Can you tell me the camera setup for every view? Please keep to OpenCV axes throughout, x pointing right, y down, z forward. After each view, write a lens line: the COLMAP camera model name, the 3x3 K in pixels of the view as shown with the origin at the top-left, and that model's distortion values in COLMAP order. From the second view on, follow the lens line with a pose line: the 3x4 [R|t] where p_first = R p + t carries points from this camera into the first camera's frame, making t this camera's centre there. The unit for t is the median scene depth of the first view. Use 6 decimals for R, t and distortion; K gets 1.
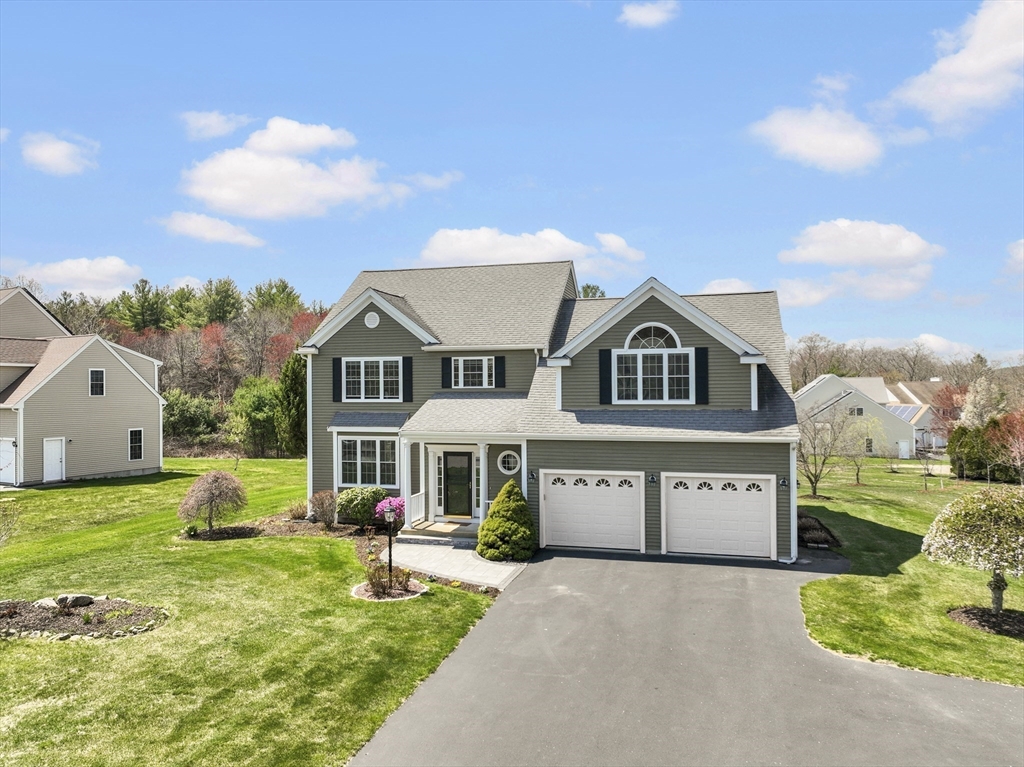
lens RADIAL K [[728.6, 0, 512.2], [0, 728.6, 383.7], [0, 0, 1]] dist [0.005092, -0.008376]
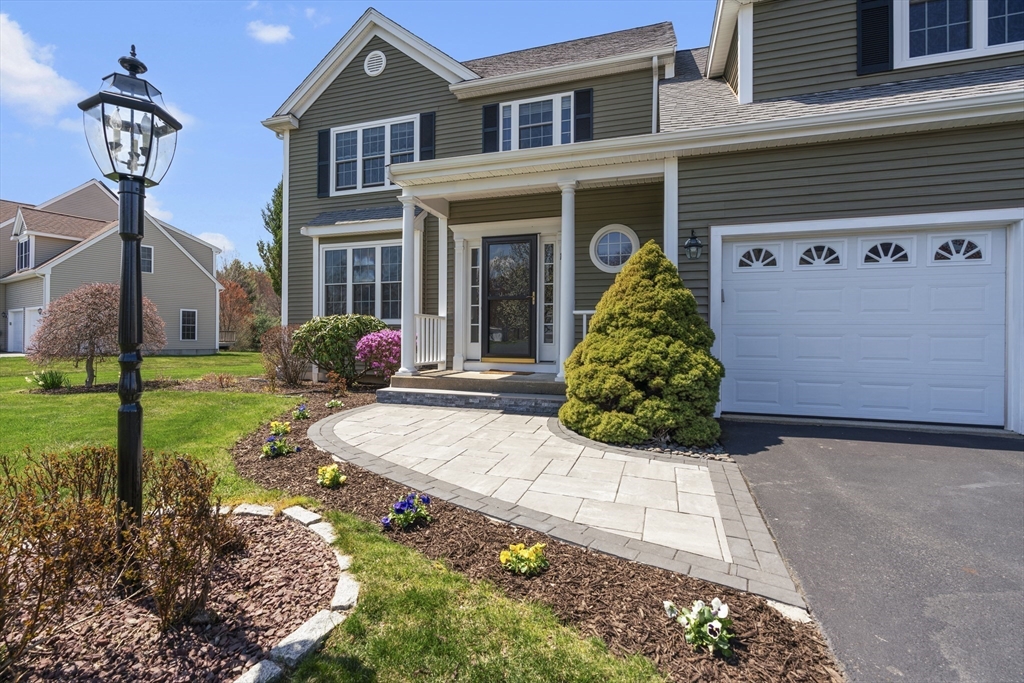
lens RADIAL K [[467.9, 0, 507.0], [0, 467.9, 337.7], [0, 0, 1]] dist [-0.011944, 0.002469]
pose [[0.998244, 0.012824, -0.057836, -0.061253], [-0.012524, 0.999906, 0.005541, 0.178461], [0.057902, -0.004807, 0.998311, 0.723381]]
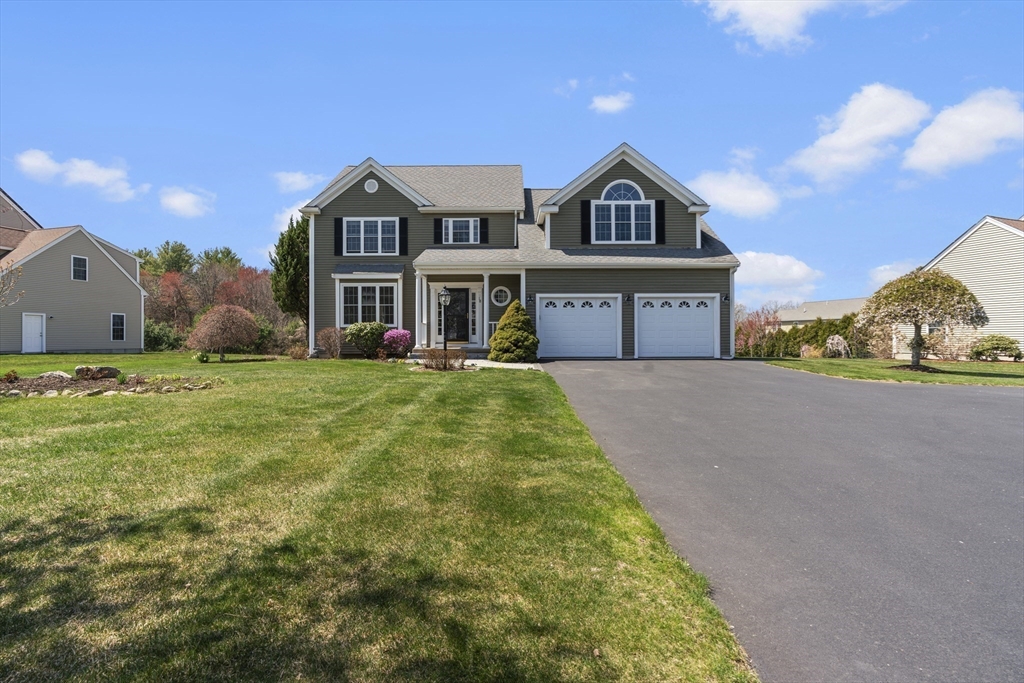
lens RADIAL K [[467.9, 0, 511.5], [0, 467.9, 337.5], [0, 0, 1]] dist [-0.011944, 0.002469]
pose [[0.966954, 0.004062, 0.254920, -0.198411], [-0.004070, 0.999992, -0.000493, 0.188841], [-0.254920, -0.000561, 0.966962, 0.255689]]
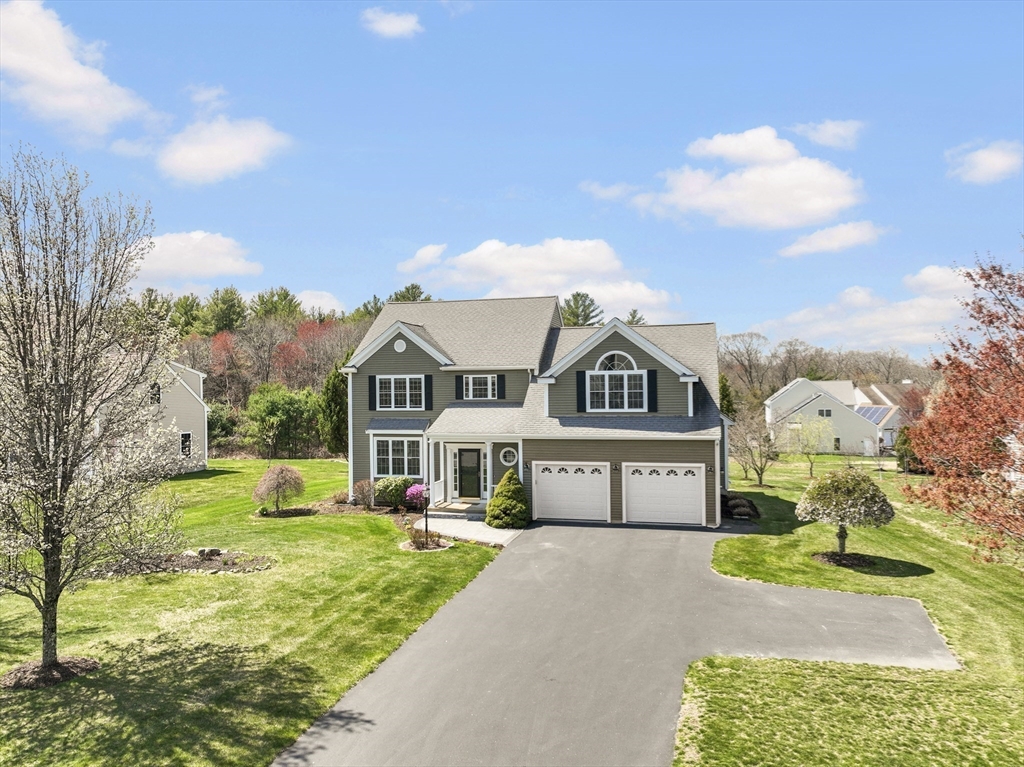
lens RADIAL K [[728.6, 0, 514.0], [0, 728.6, 387.6], [0, 0, 1]] dist [0.005092, -0.008376]
pose [[0.999918, -0.004445, 0.012026, -0.010904], [0.004407, 0.999985, 0.003137, -0.021361], [-0.012039, -0.003084, 0.999923, -0.330535]]
